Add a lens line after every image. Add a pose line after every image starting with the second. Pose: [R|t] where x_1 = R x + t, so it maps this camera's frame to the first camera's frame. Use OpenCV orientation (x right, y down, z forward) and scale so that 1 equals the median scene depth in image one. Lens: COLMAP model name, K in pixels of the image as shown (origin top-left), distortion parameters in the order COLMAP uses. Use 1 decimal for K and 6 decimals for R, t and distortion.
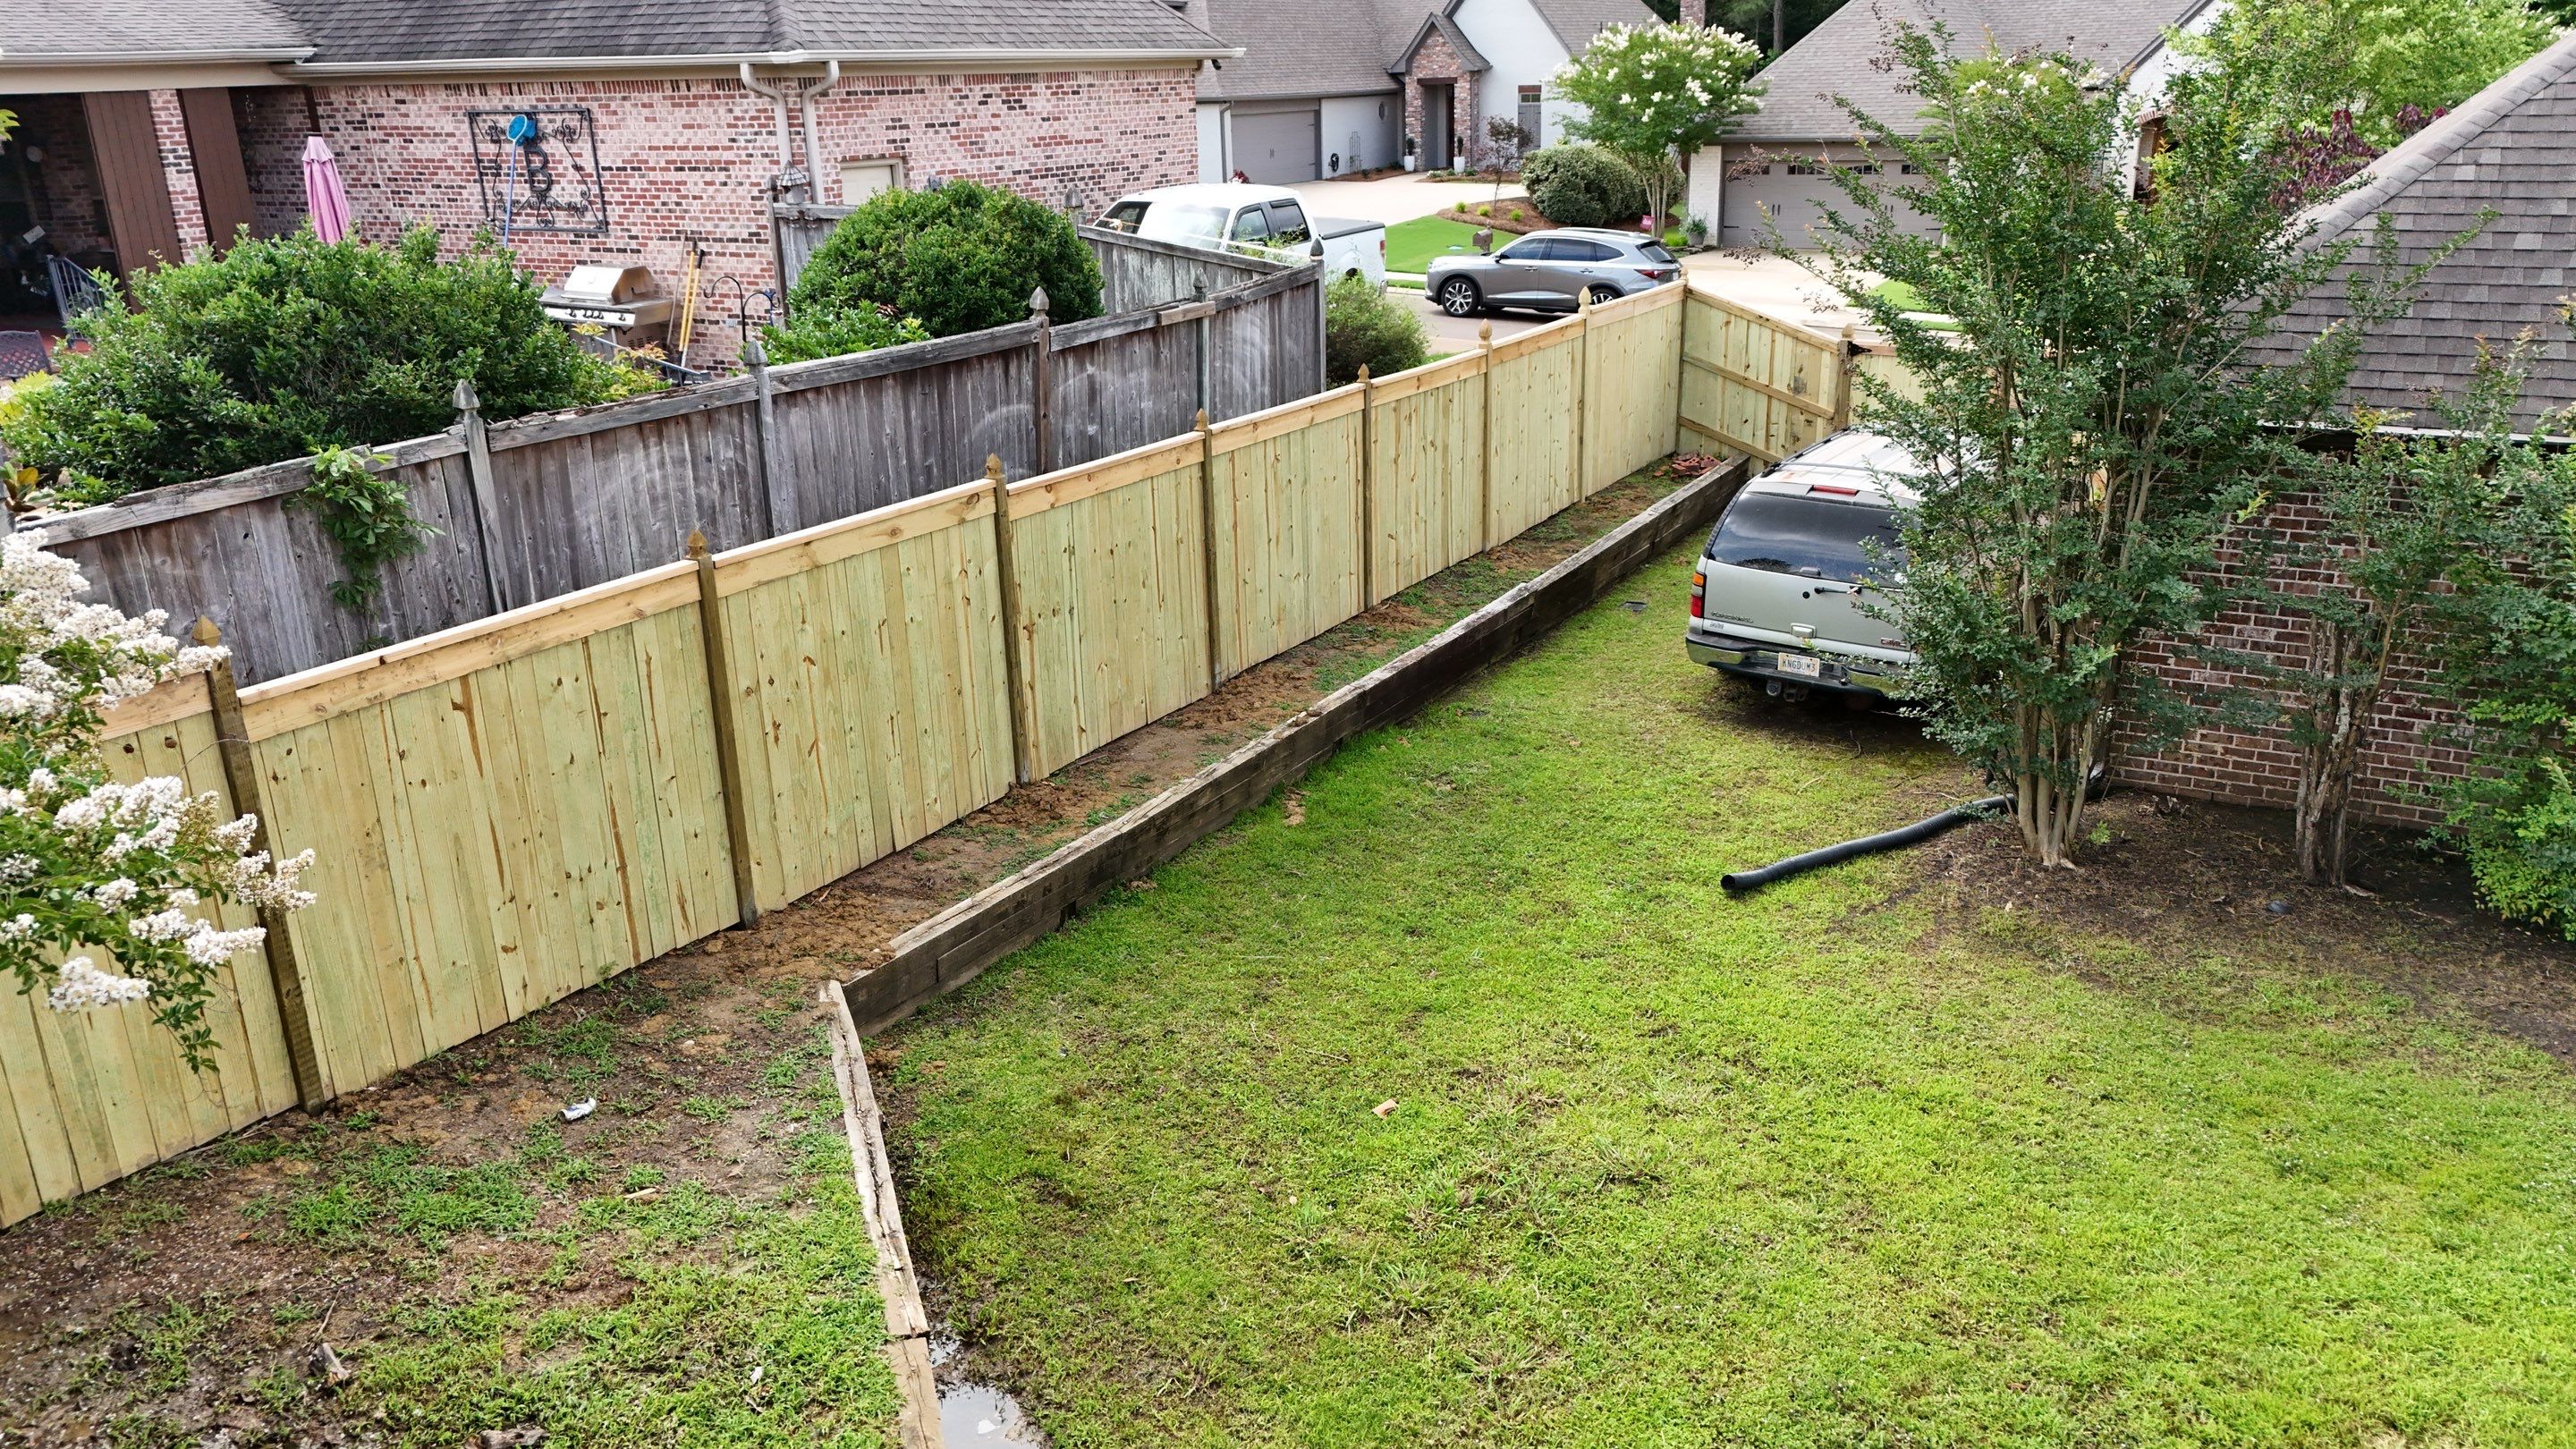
lens RADIAL K [[1881.3, 0, 1287.0], [0, 1881.3, 725.3], [0, 0, 1]] dist [0.007878, -0.004141]
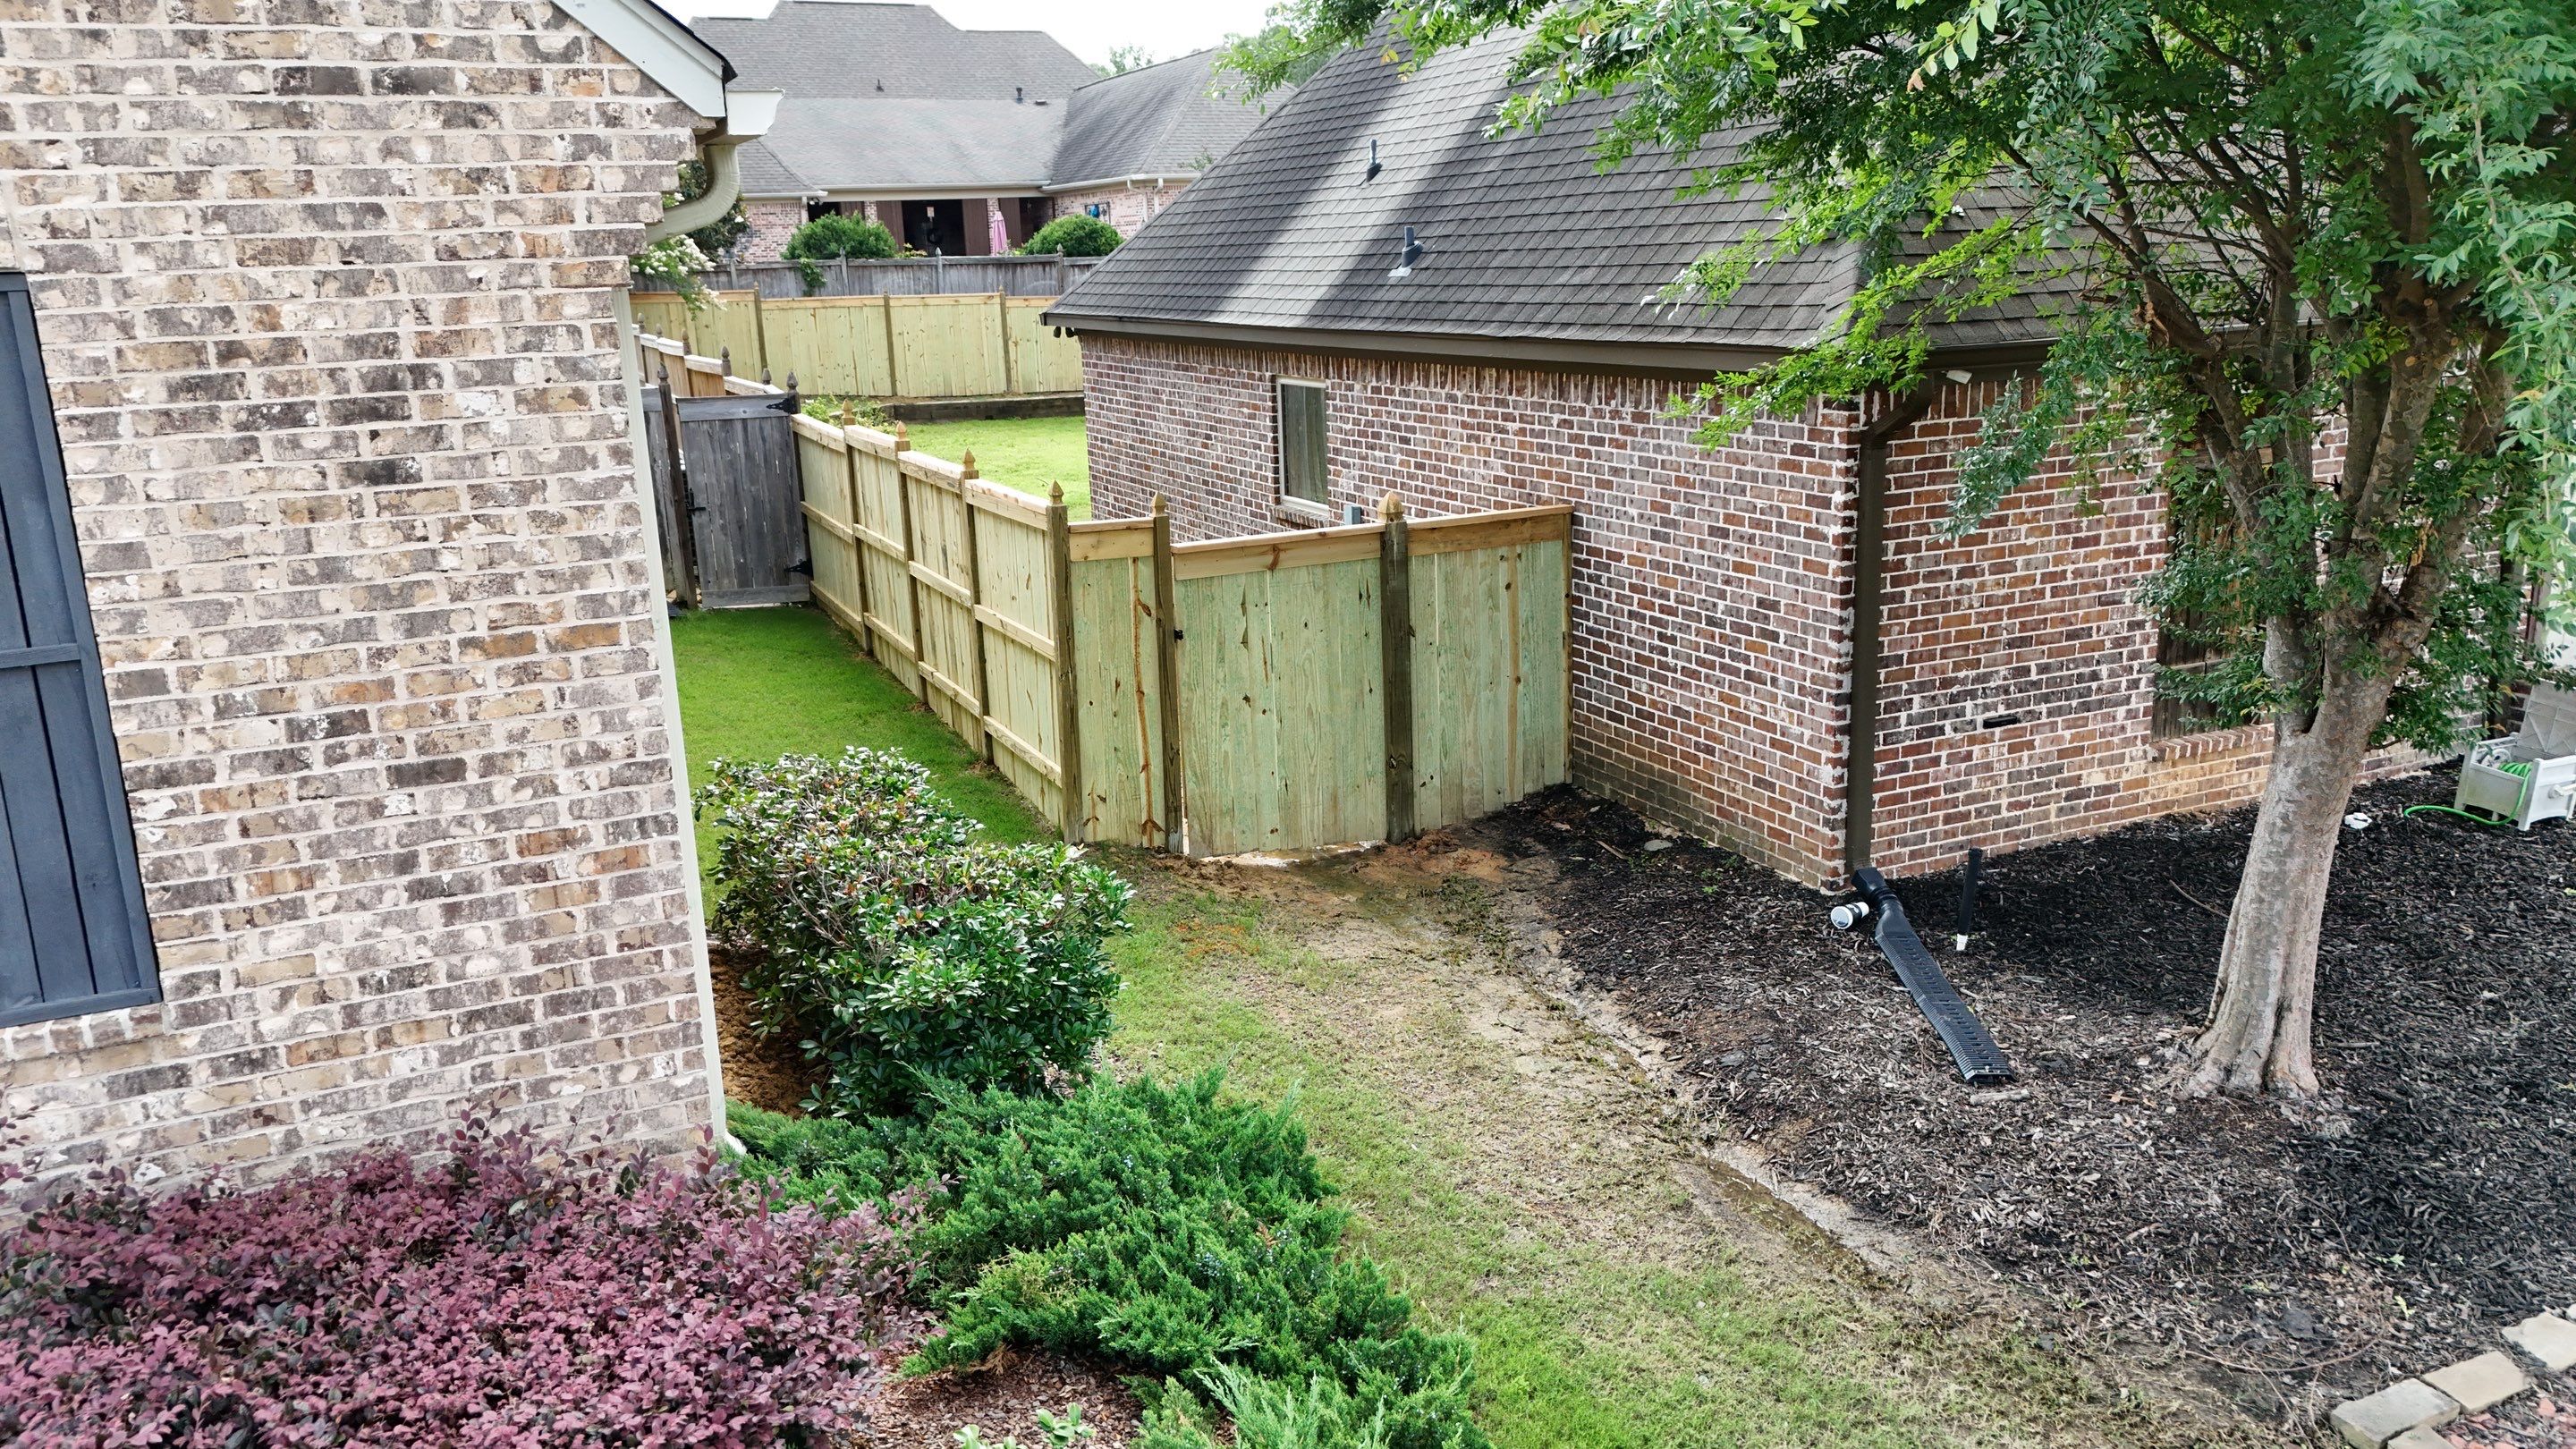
lens RADIAL K [[1881.3, 0, 1288.8], [0, 1881.3, 724.5], [0, 0, 1]] dist [0.007878, -0.004141]
pose [[0.847200, 0.131531, -0.514735, 1.985825], [-0.168570, 0.985356, -0.025659, 0.590751], [0.503822, 0.108508, 0.856965, -1.442728]]
